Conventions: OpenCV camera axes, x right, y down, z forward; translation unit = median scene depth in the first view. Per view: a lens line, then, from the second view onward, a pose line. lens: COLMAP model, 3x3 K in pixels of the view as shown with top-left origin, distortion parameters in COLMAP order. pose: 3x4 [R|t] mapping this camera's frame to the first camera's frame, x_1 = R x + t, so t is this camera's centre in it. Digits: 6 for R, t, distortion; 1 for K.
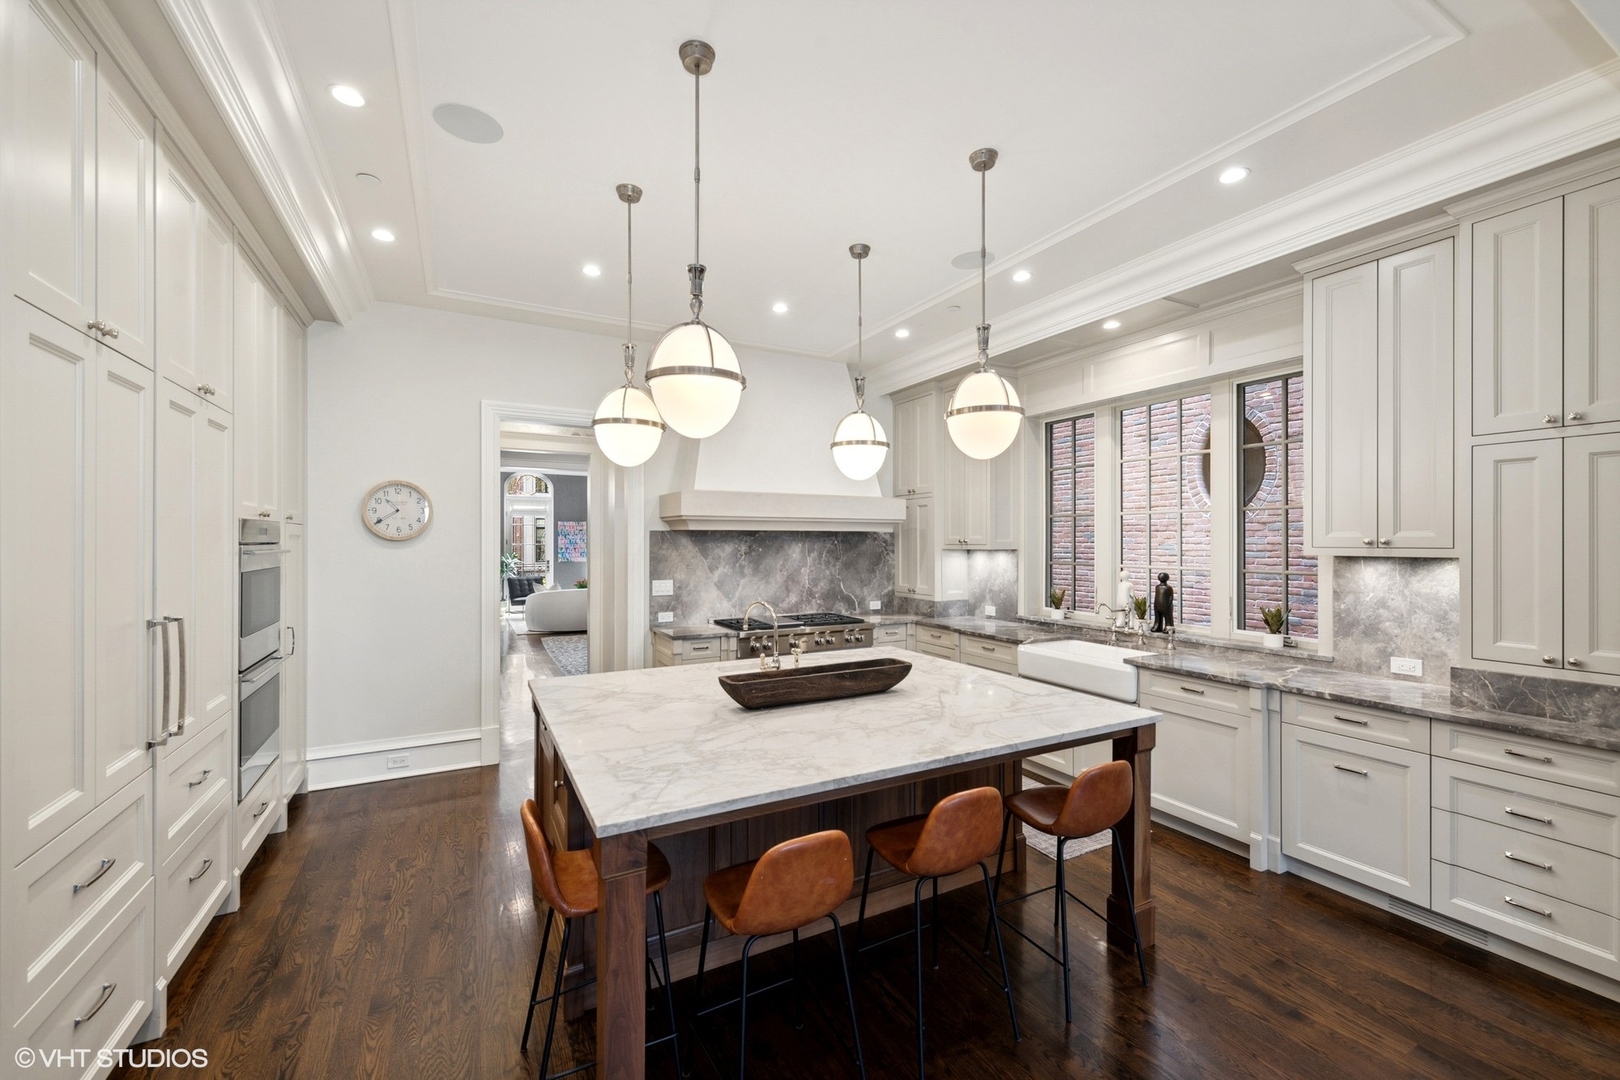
lens RADIAL K [[639.2, 0, 815.2], [0, 639.2, 537.4], [0, 0, 1]] dist [-0.010191, -0.000674]
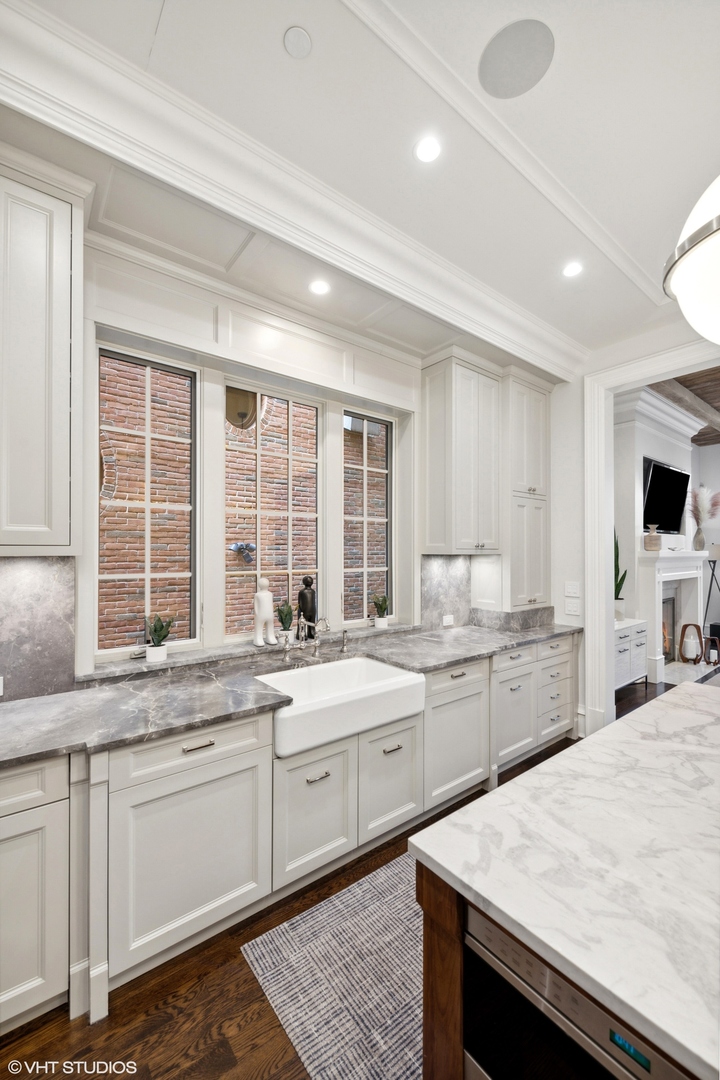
lens RADIAL K [[426.2, 0, 351.1], [0, 426.2, 550.8], [0, 0, 1]] dist [-0.010191, -0.000674]
pose [[-0.168997, 0.005154, 0.985603, -0.074968], [-0.005852, 0.999963, -0.006233, 0.015844], [-0.985599, -0.006821, -0.168960, 0.812206]]
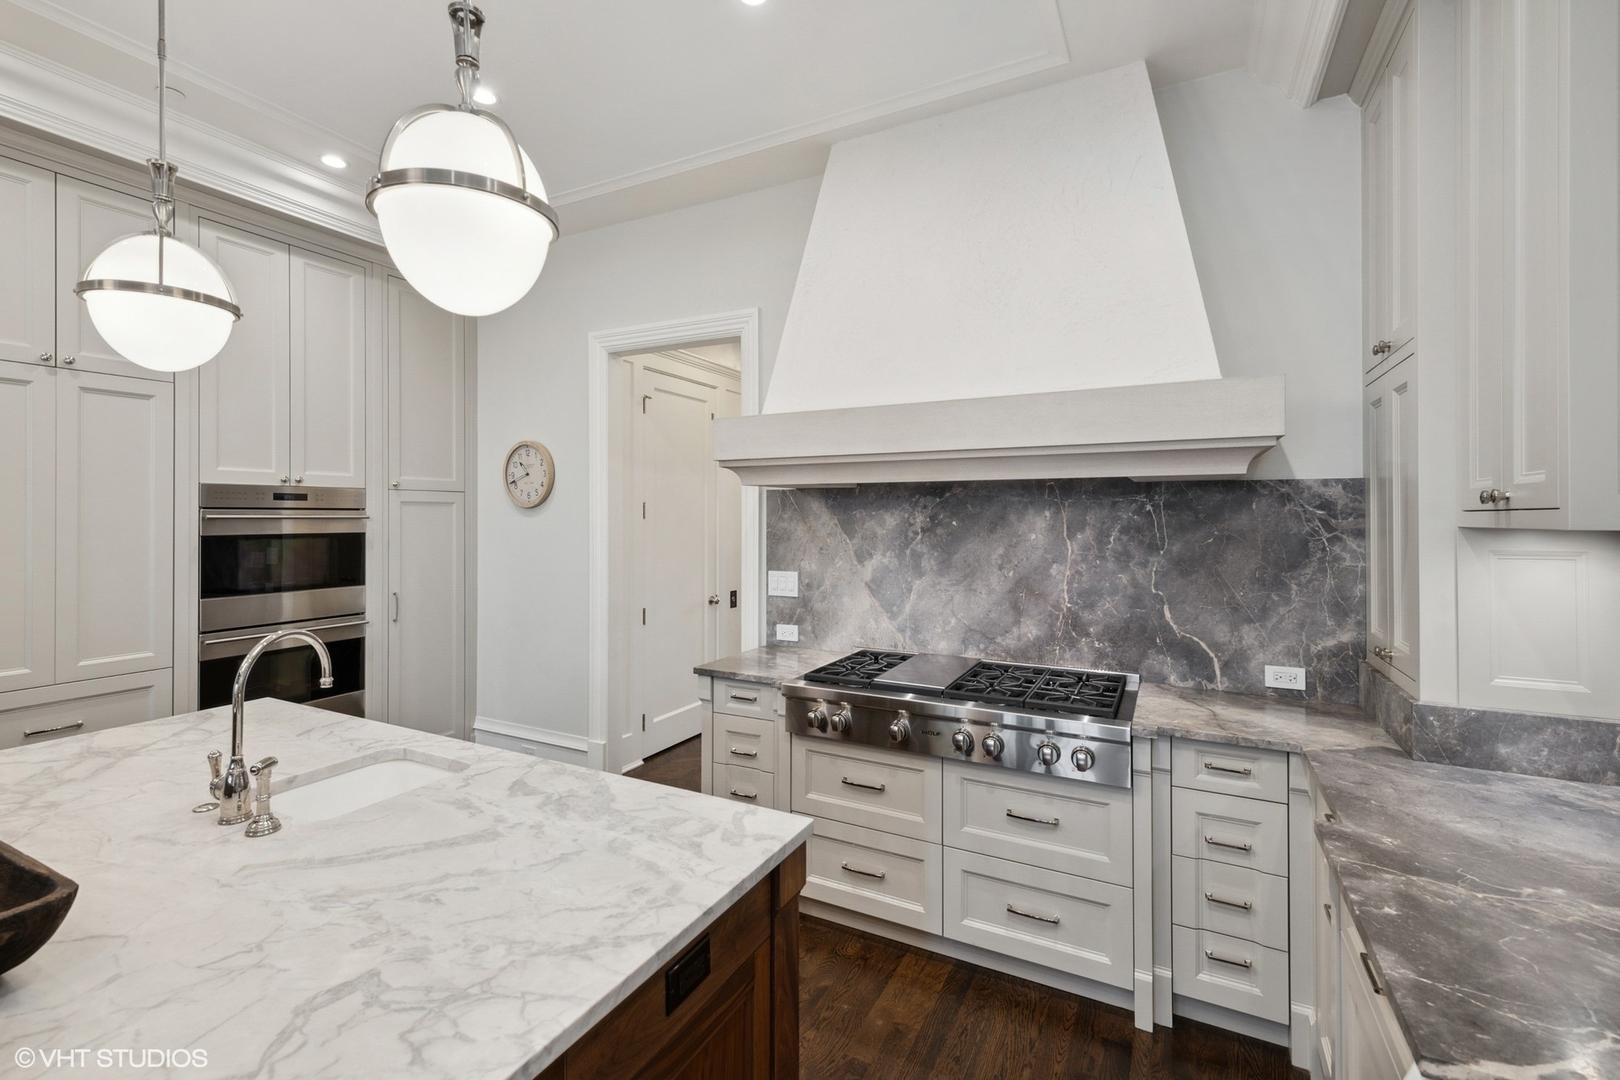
lens RADIAL K [[729.7, 0, 786.6], [0, 729.7, 510.6], [0, 0, 1]] dist [0.003821, 0.000147]
pose [[0.552483, -0.003769, -0.833516, 0.324405], [0.004320, 0.999989, -0.001659, 0.010049], [0.833513, -0.002684, 0.552493, 0.592601]]
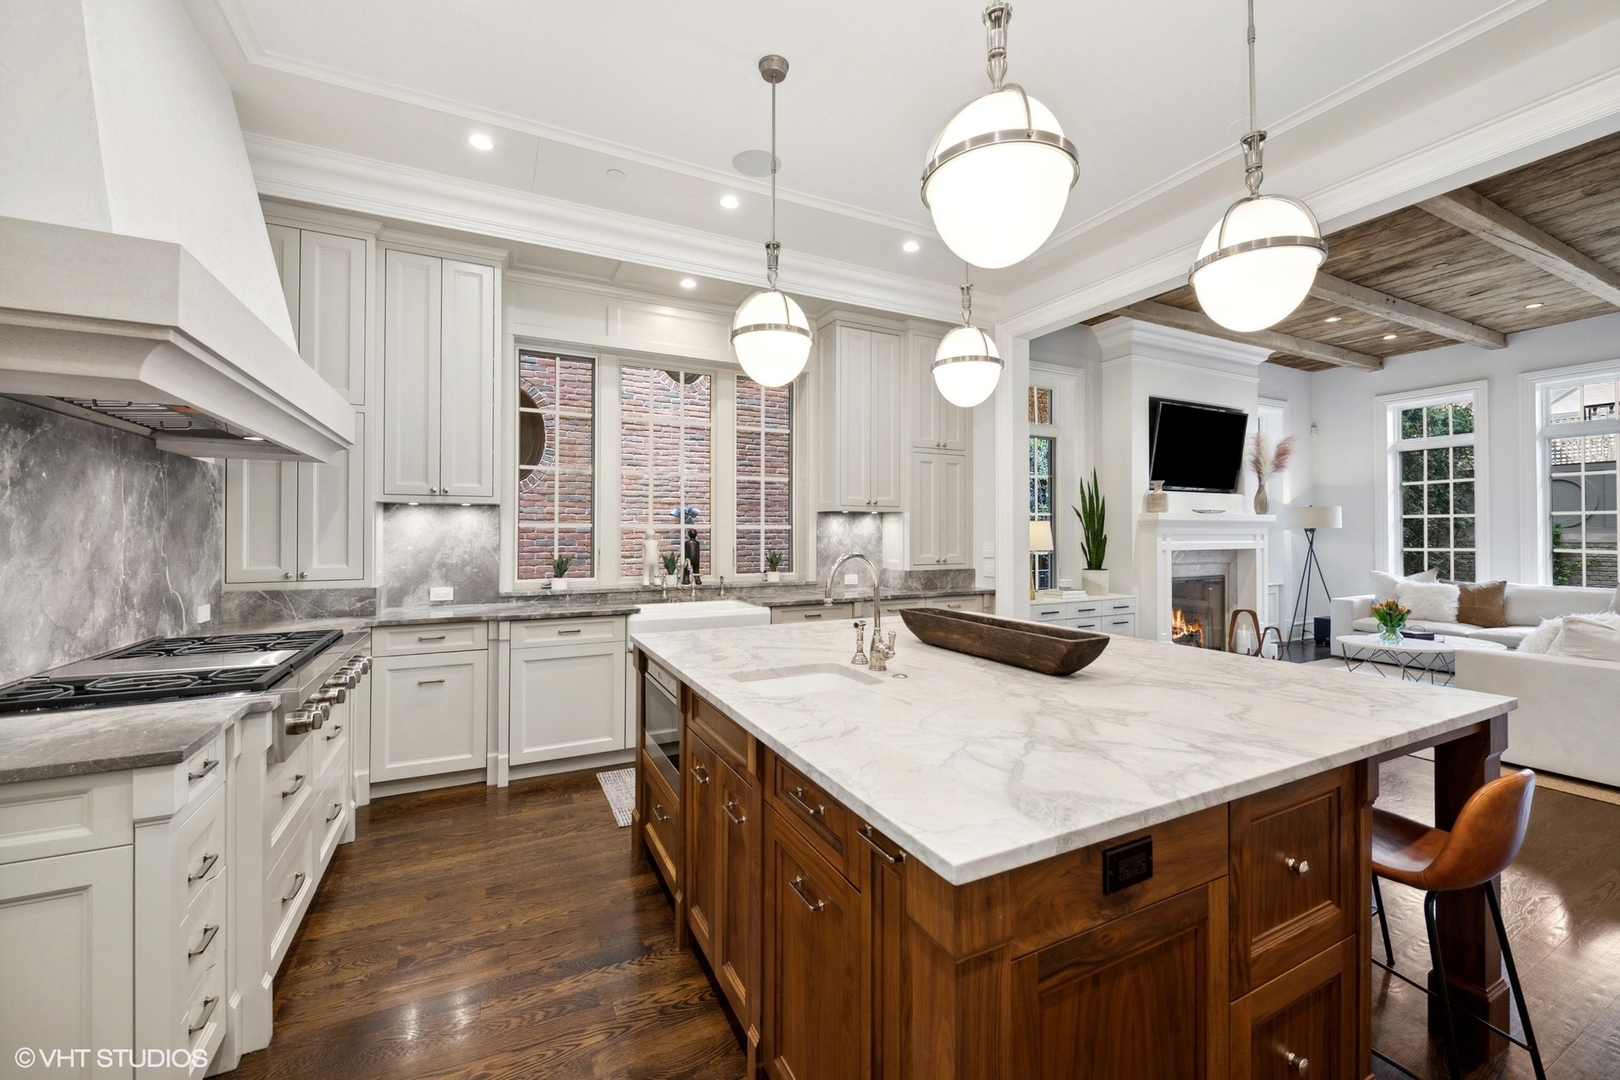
lens RADIAL K [[639.2, 0, 805.3], [0, 639.2, 530.7], [0, 0, 1]] dist [-0.010191, -0.000674]
pose [[0.022698, 0.005495, 0.999727, -0.417073], [-0.007595, 0.999957, -0.005324, 0.048630], [-0.999714, -0.007472, 0.022739, 0.608735]]
